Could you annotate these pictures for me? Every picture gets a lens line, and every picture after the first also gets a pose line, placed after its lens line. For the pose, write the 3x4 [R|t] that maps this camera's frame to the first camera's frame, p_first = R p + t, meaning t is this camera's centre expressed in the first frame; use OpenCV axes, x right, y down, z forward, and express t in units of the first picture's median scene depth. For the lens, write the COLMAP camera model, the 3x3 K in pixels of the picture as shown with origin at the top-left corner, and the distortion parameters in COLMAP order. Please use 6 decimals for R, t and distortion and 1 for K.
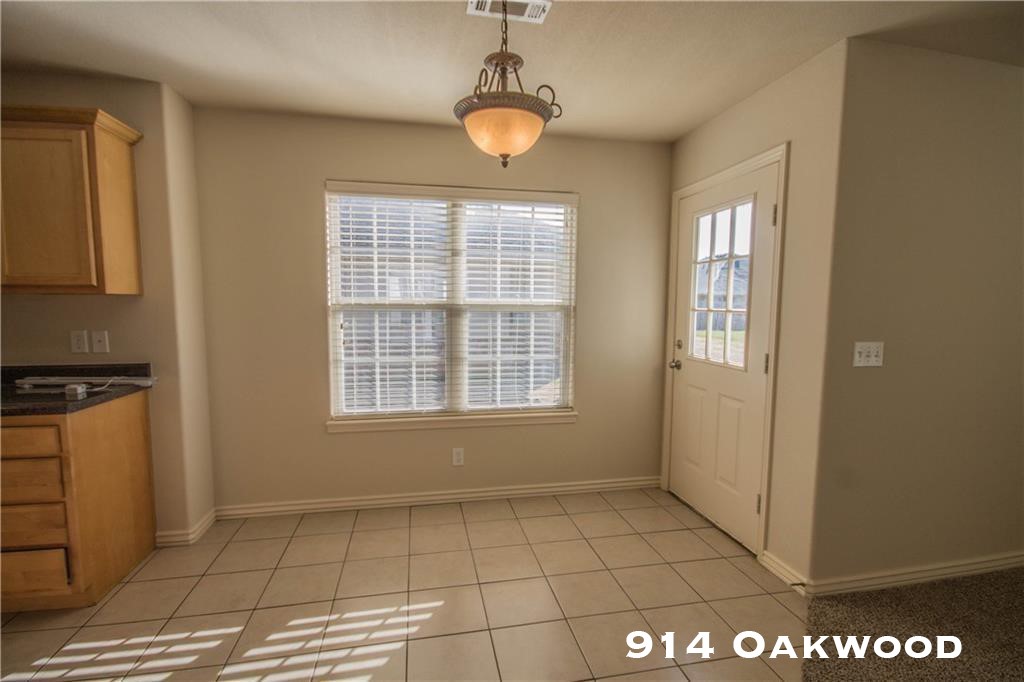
lens RADIAL K [[476.7, 0, 513.3], [0, 476.7, 342.9], [0, 0, 1]] dist [-0.005252, -0.001920]
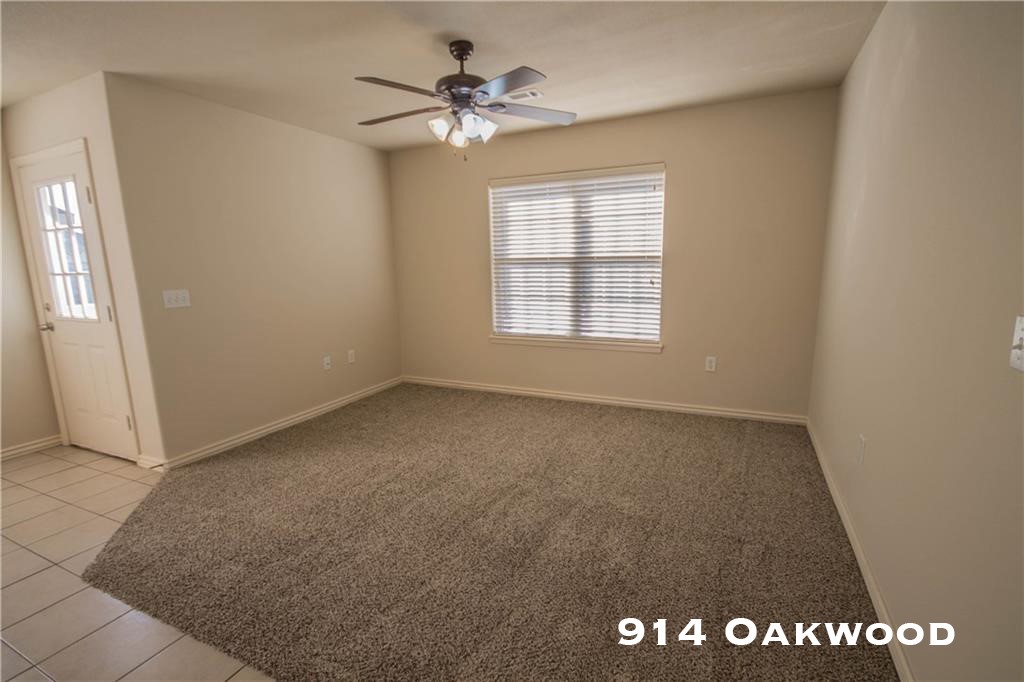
lens RADIAL K [[476.7, 0, 515.8], [0, 476.7, 346.1], [0, 0, 1]] dist [-0.005252, -0.001920]
pose [[0.592021, -0.158874, 0.790108, 0.138117], [0.094001, 0.987298, 0.128091, 0.060424], [-0.800422, -0.001562, 0.599435, -0.554925]]
